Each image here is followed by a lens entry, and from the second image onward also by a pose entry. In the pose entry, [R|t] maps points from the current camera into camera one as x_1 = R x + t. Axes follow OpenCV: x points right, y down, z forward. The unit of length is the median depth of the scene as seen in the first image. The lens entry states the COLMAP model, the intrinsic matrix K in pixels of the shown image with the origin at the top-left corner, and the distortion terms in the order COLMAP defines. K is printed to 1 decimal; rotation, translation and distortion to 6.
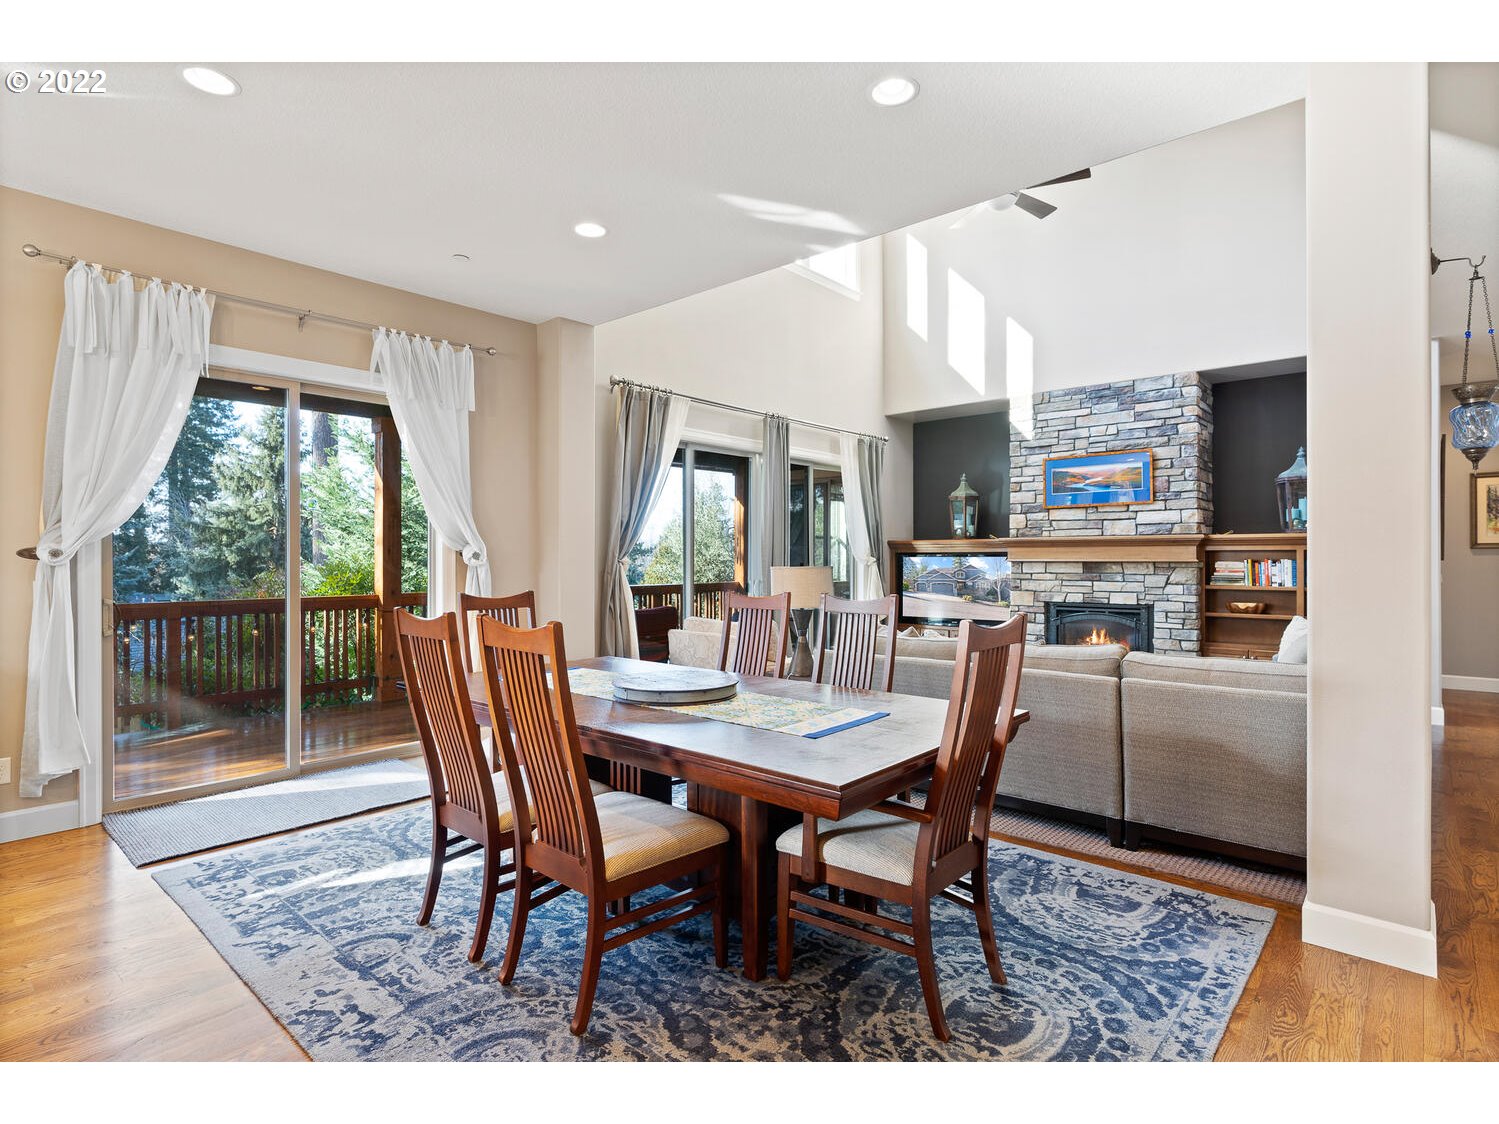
lens RADIAL K [[753.4, 0, 749.5], [0, 753.4, 562.0], [0, 0, 1]] dist [-0.000660, -0.000153]
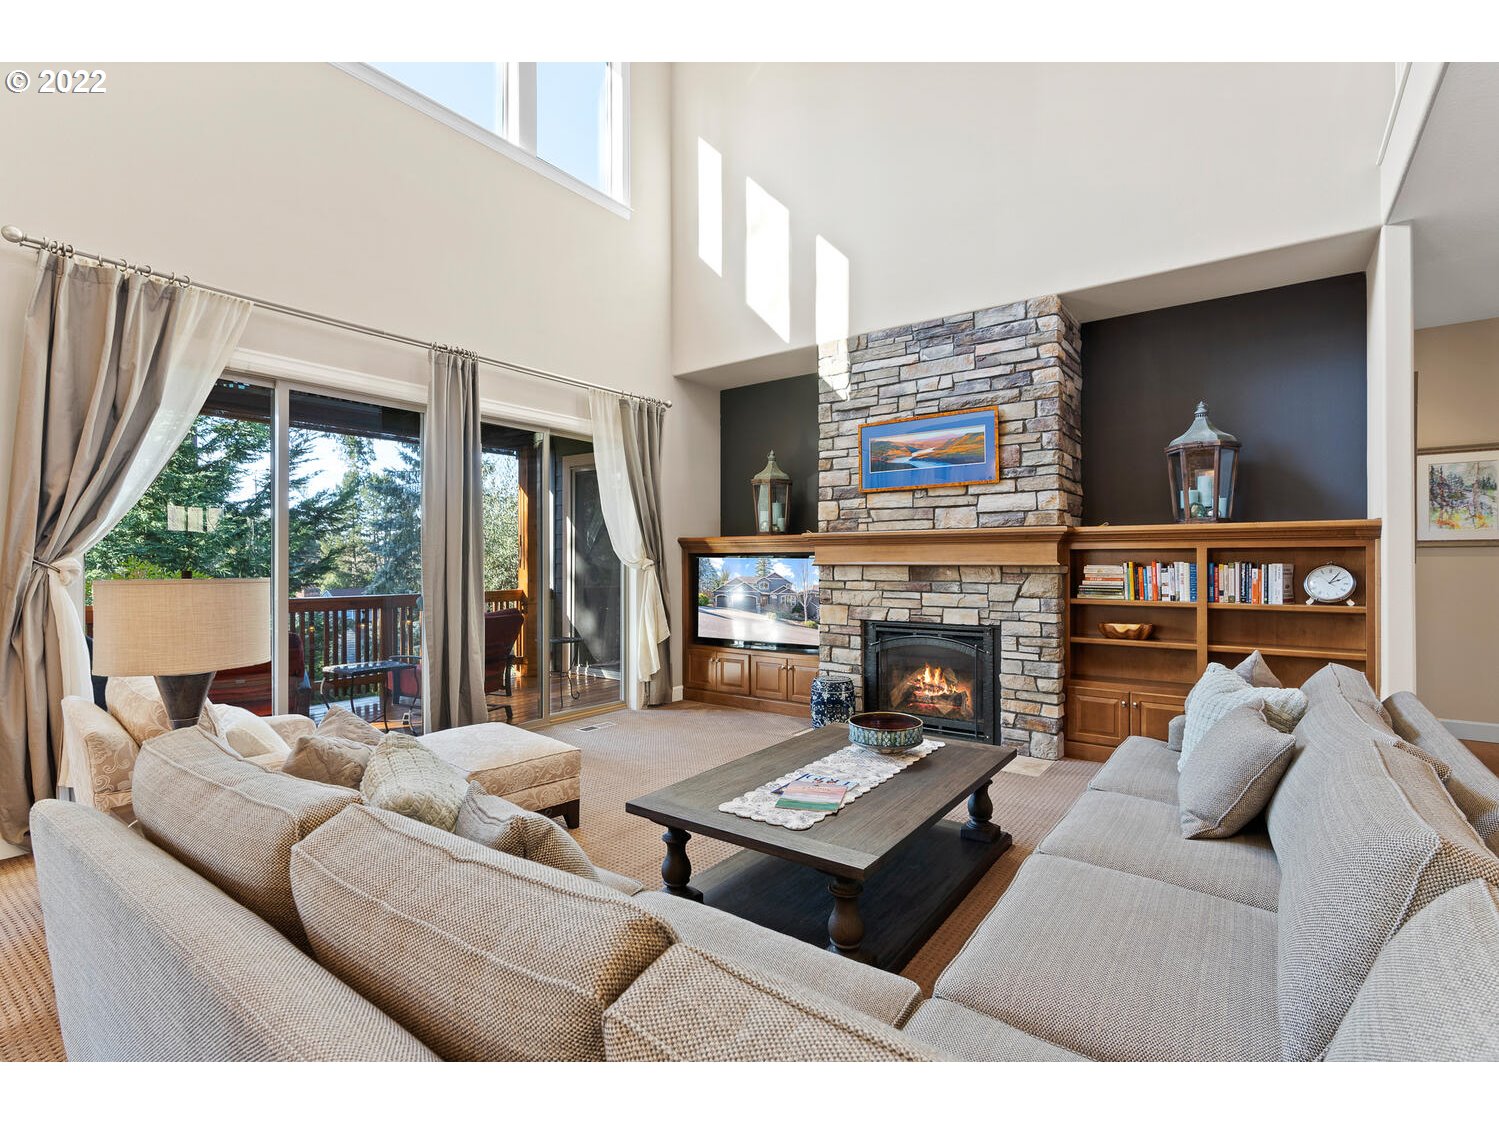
lens RADIAL K [[696.9, 0, 724.9], [0, 696.9, 561.8], [0, 0, 1]] dist [-0.000880, 0.000226]
pose [[0.998180, -0.001168, 0.060295, 0.230015], [0.001321, 0.999996, -0.002493, -0.002316], [-0.060292, 0.002568, 0.998177, 0.348220]]
